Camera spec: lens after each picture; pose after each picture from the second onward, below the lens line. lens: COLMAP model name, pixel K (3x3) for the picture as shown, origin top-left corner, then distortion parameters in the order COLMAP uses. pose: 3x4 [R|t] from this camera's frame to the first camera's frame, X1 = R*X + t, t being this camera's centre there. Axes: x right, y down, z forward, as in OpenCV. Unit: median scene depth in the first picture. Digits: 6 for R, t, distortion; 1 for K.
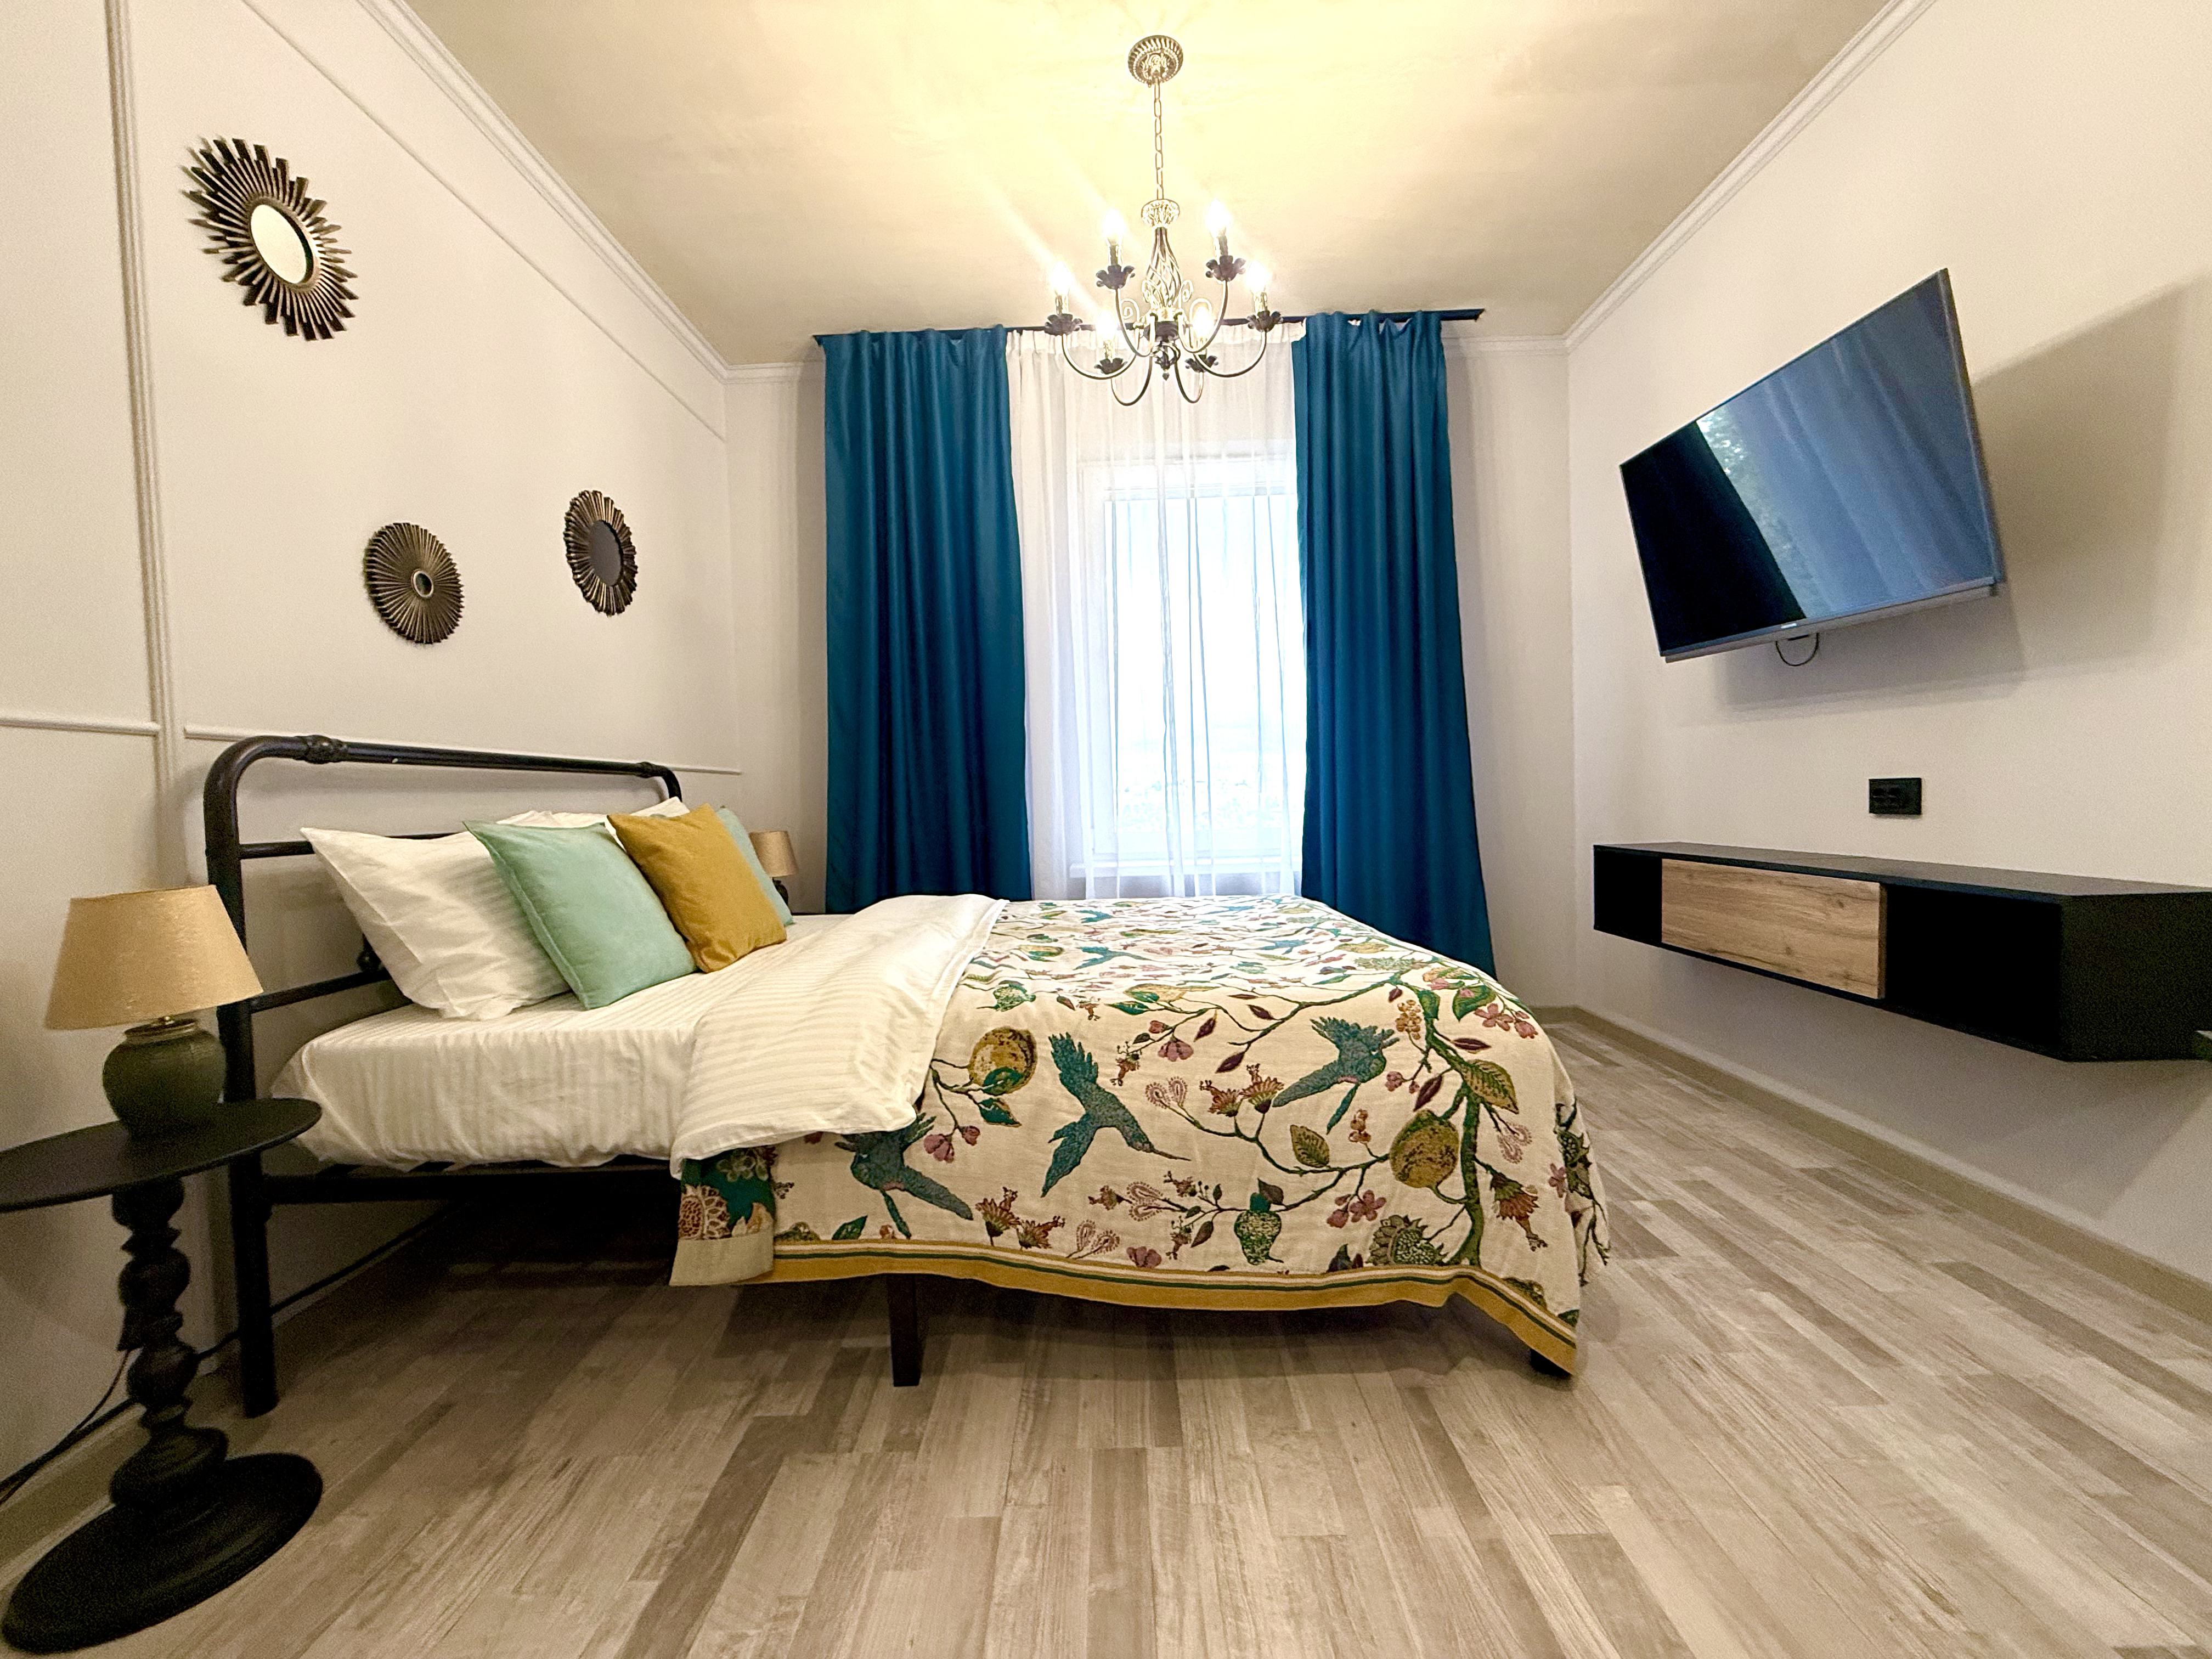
lens RADIAL K [[880.4, 0, 1098.9], [0, 880.4, 833.3], [0, 0, 1]] dist [-0.002583, 0.001437]
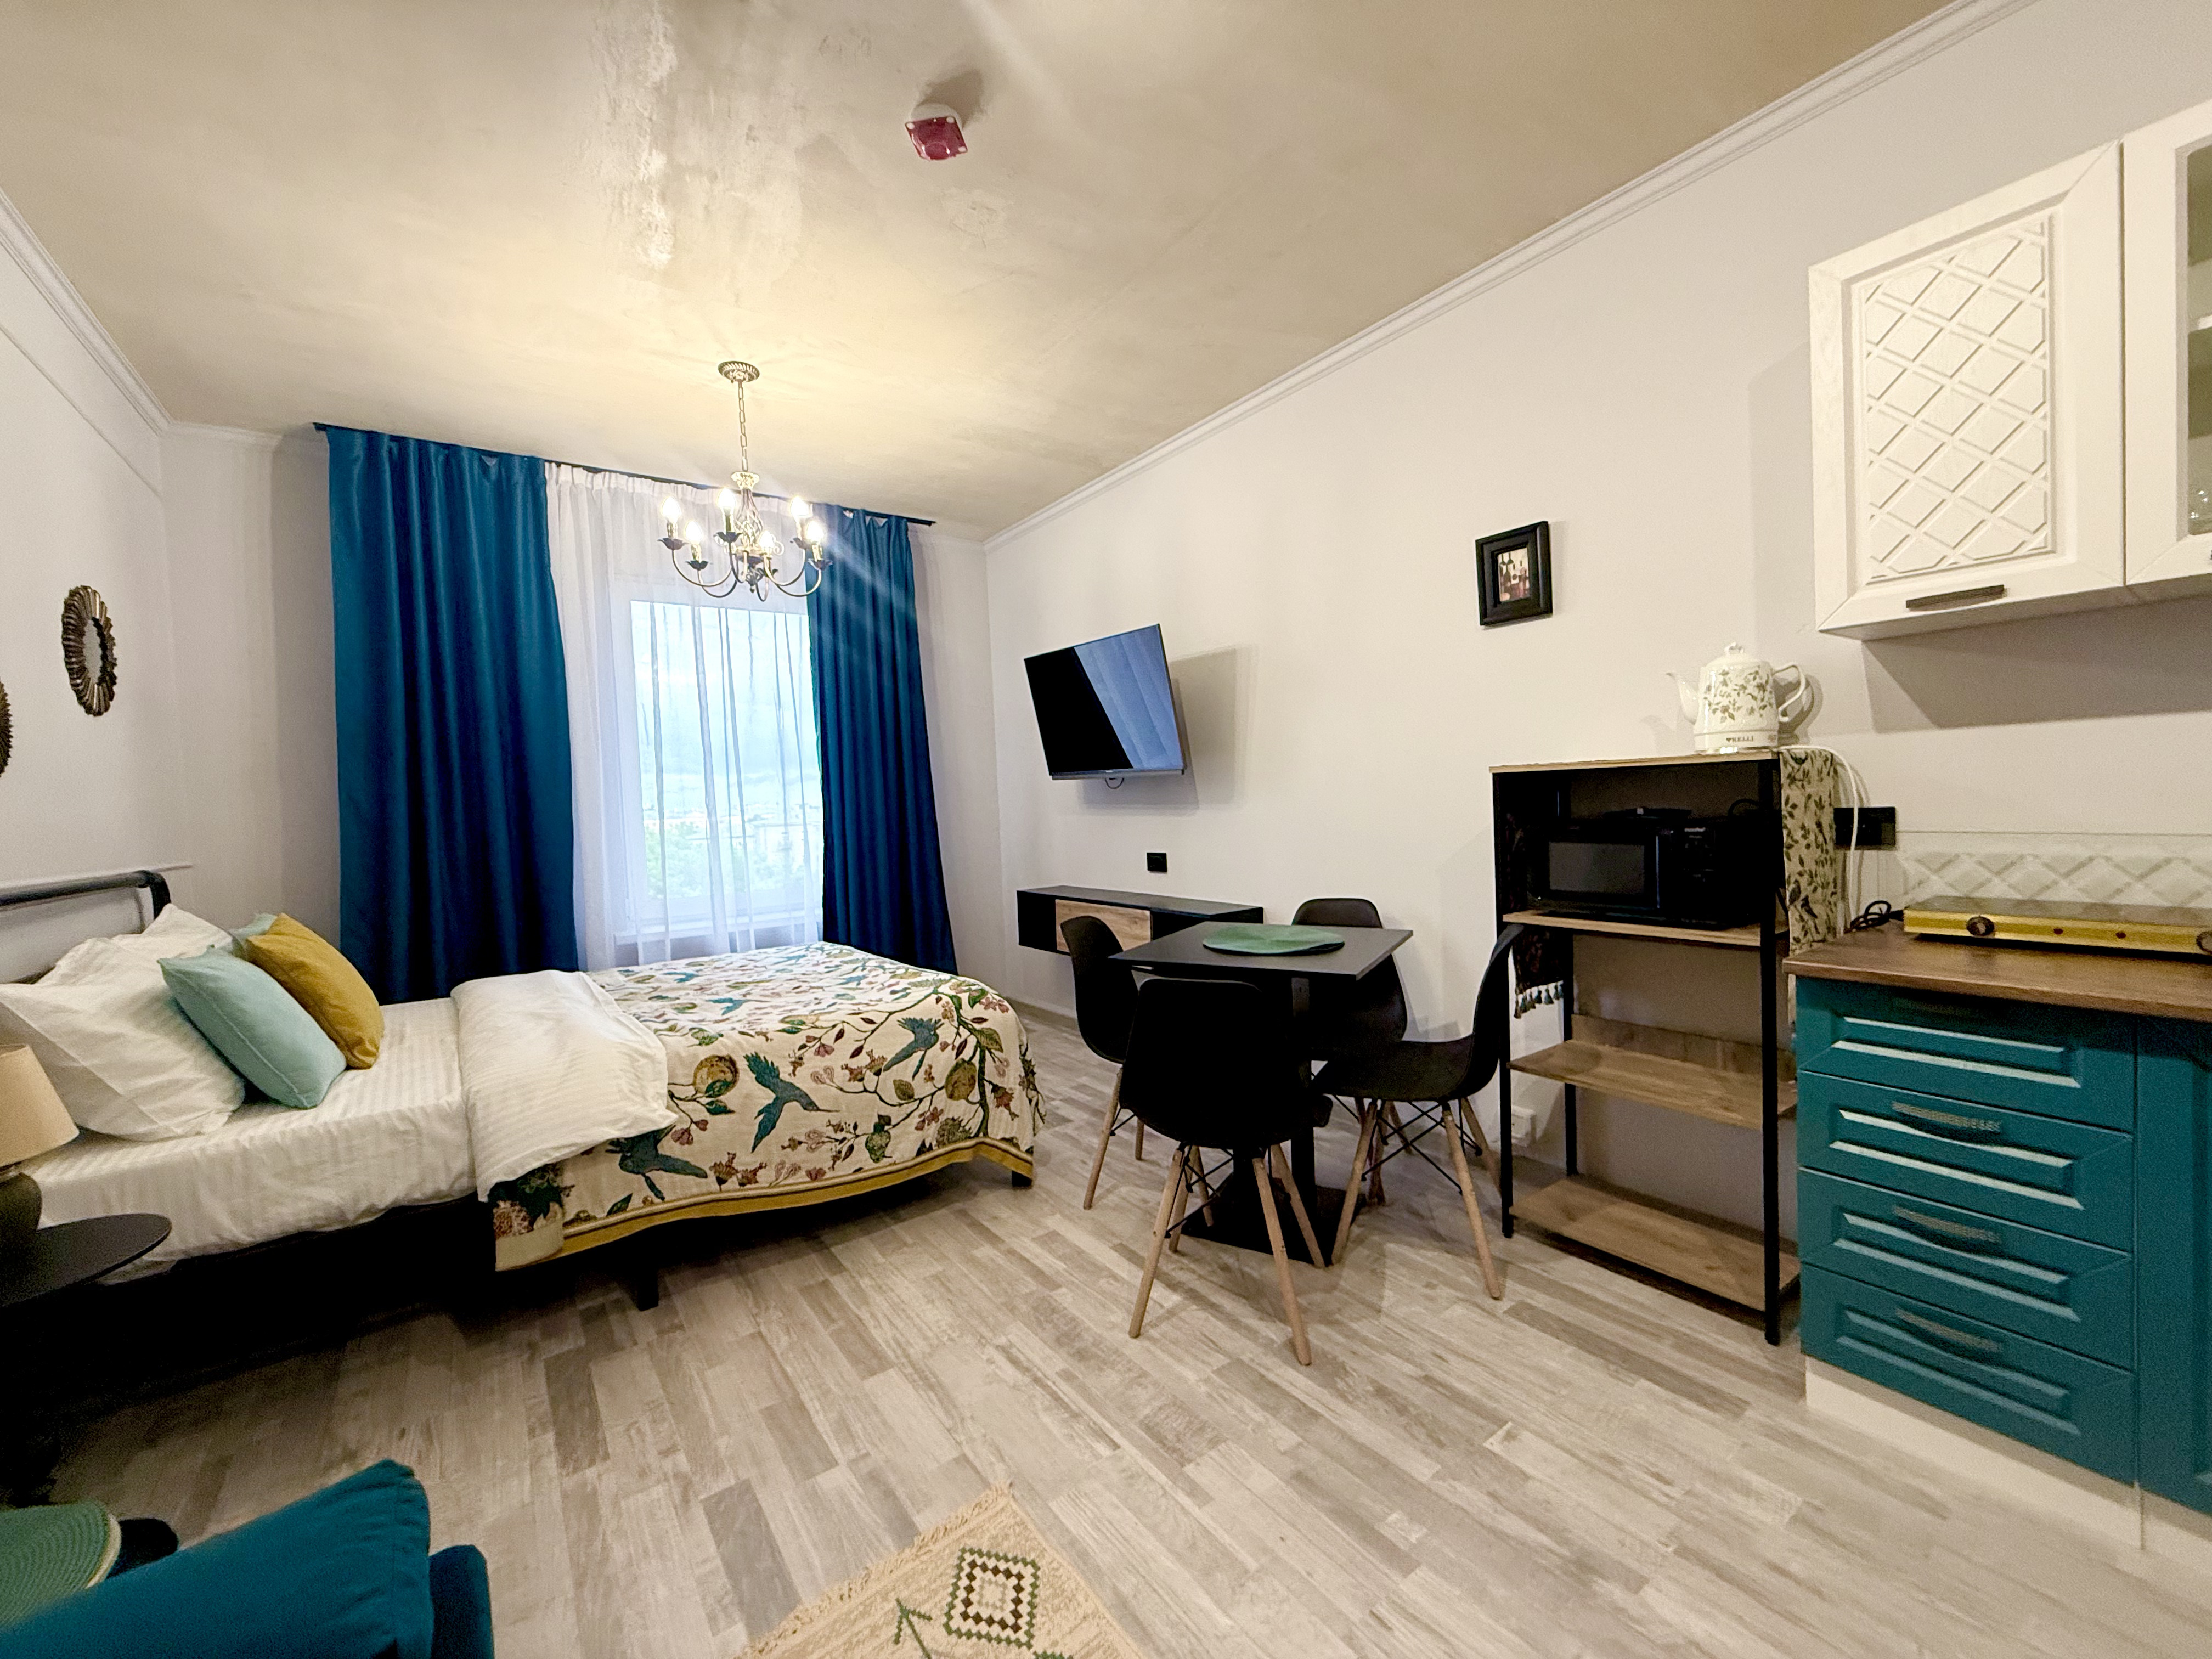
lens RADIAL K [[880.4, 0, 1105.7], [0, 880.4, 826.4], [0, 0, 1]] dist [-0.002583, 0.001437]
pose [[0.803074, -0.021727, 0.595484, -0.439764], [0.041139, 0.998972, -0.019031, -0.119441], [-0.594458, 0.039781, 0.803142, -0.645109]]
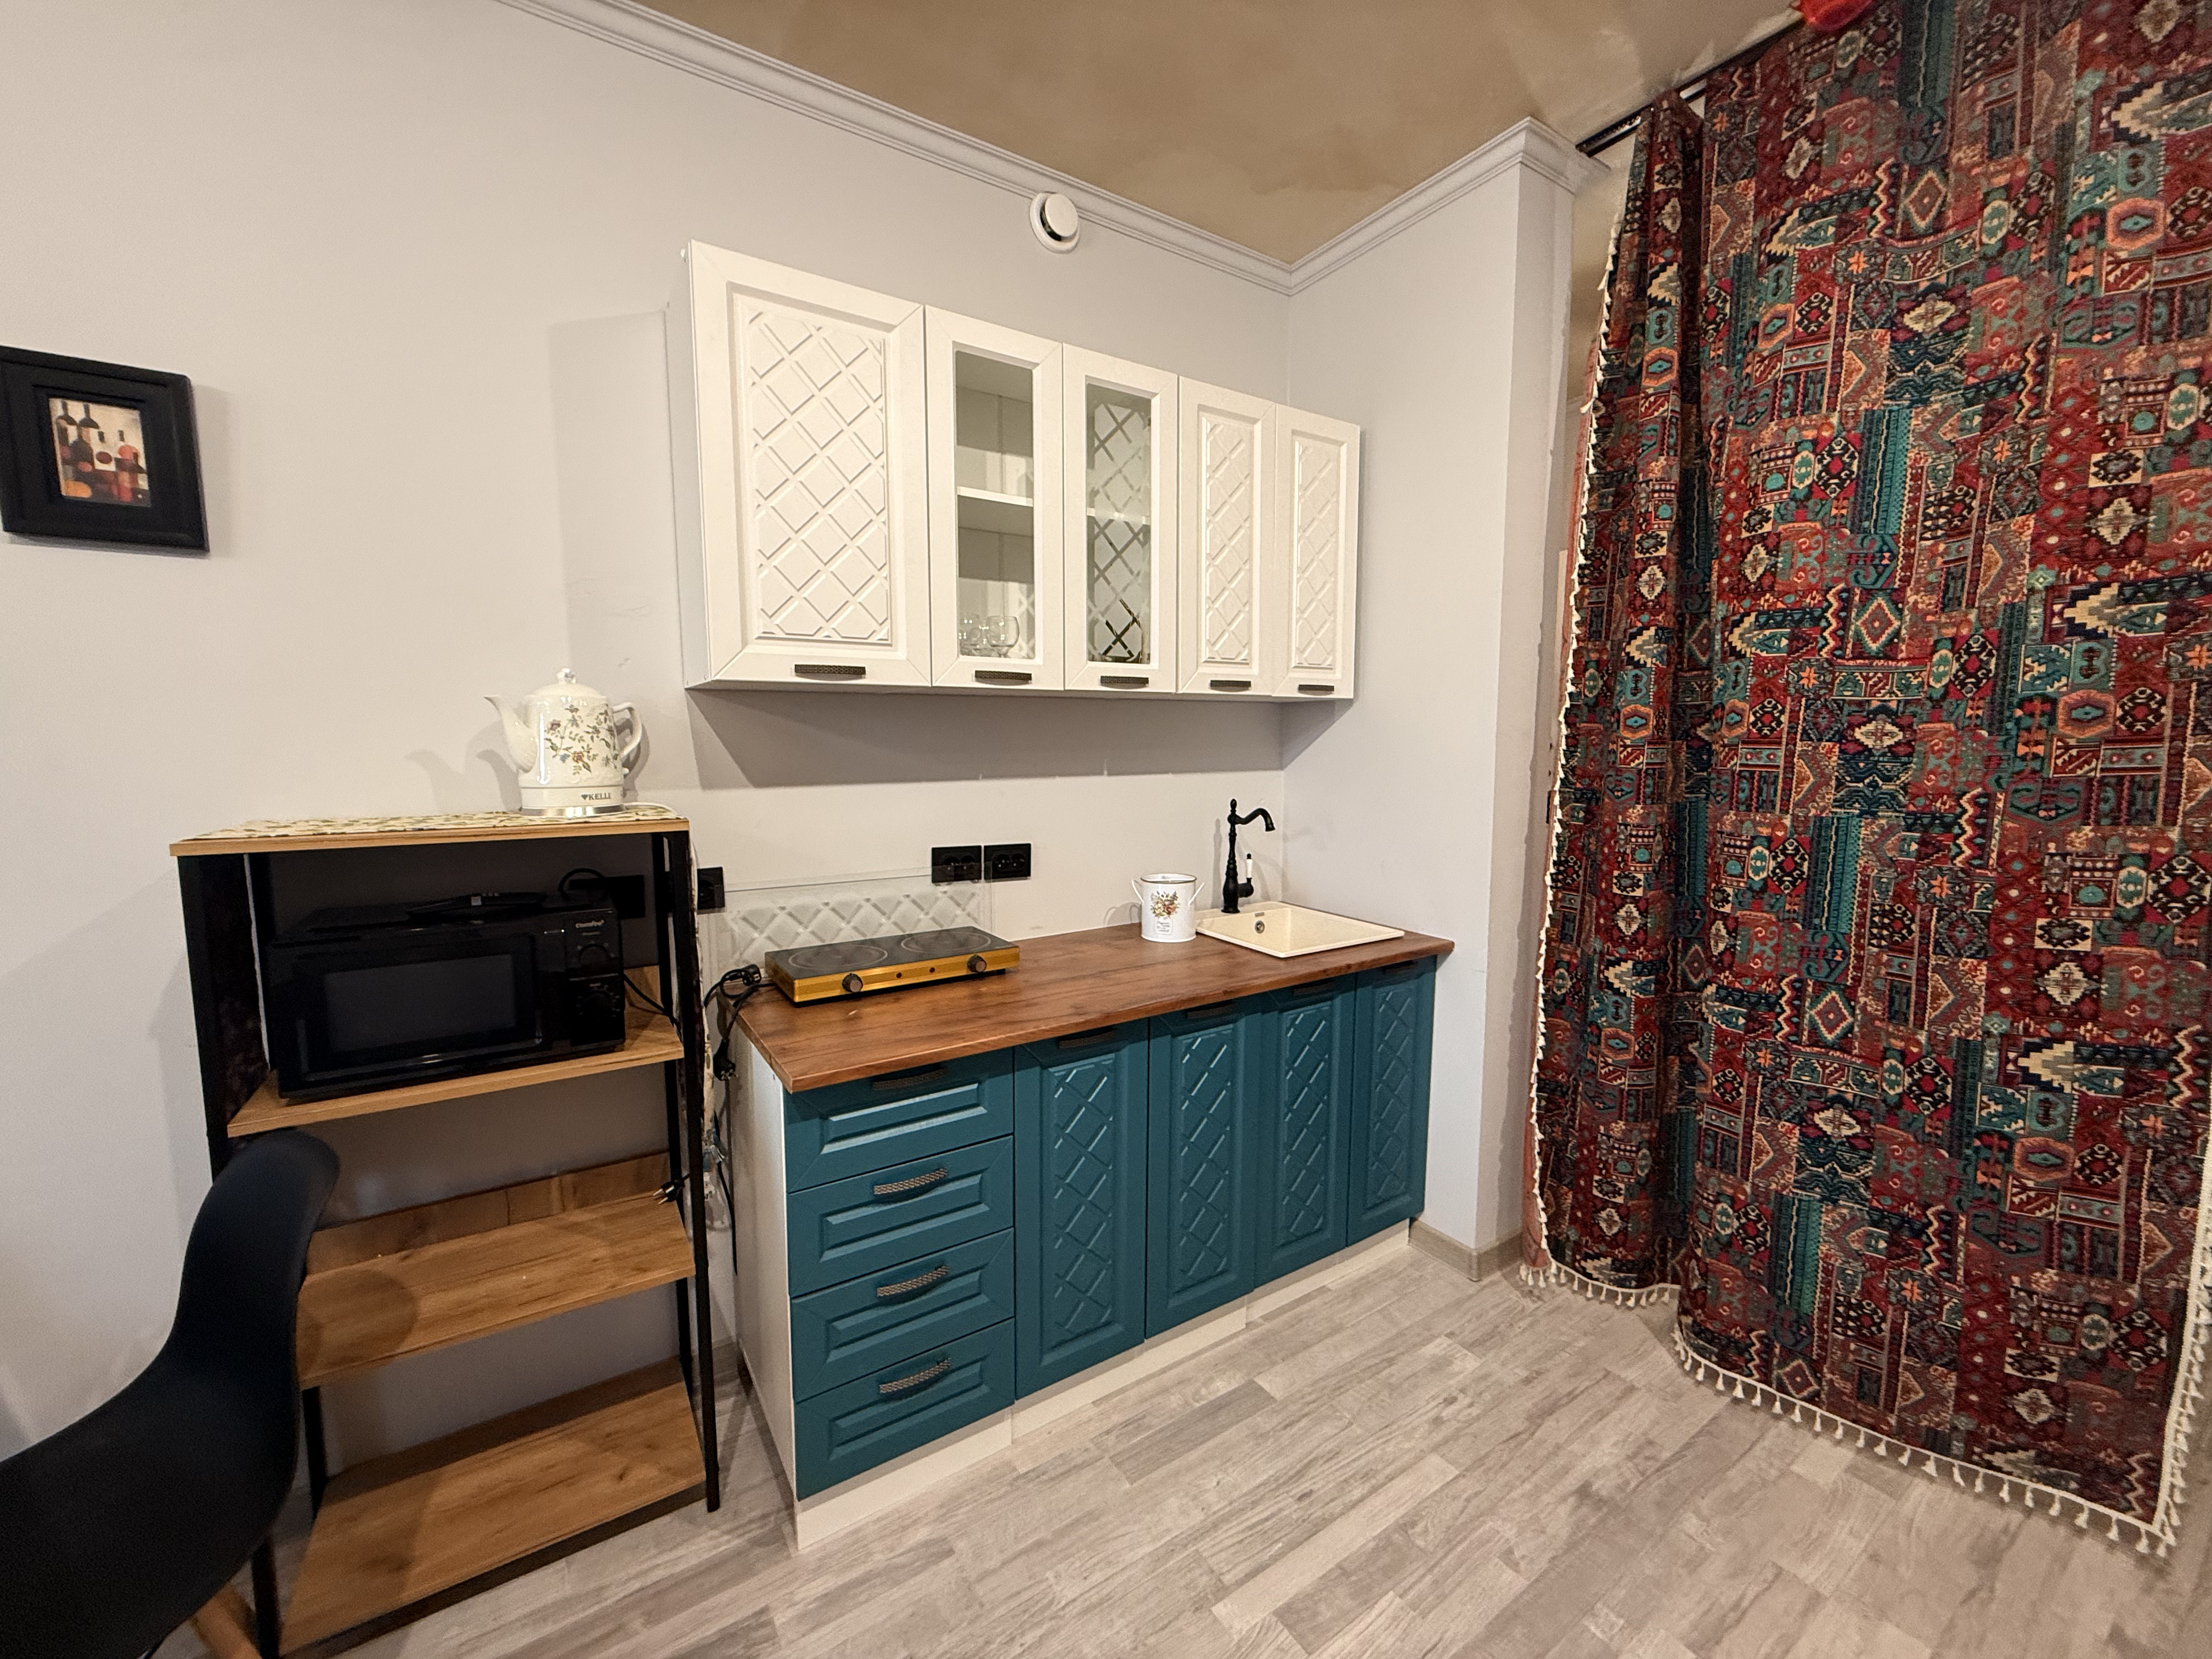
lens RADIAL K [[880.4, 0, 1106.4], [0, 880.4, 827.0], [0, 0, 1]] dist [-0.002583, 0.001437]
pose [[-0.557777, -0.047571, 0.828626, -0.079222], [0.053240, 0.994249, 0.092918, -0.262932], [-0.828281, 0.095944, -0.552037, -0.083918]]
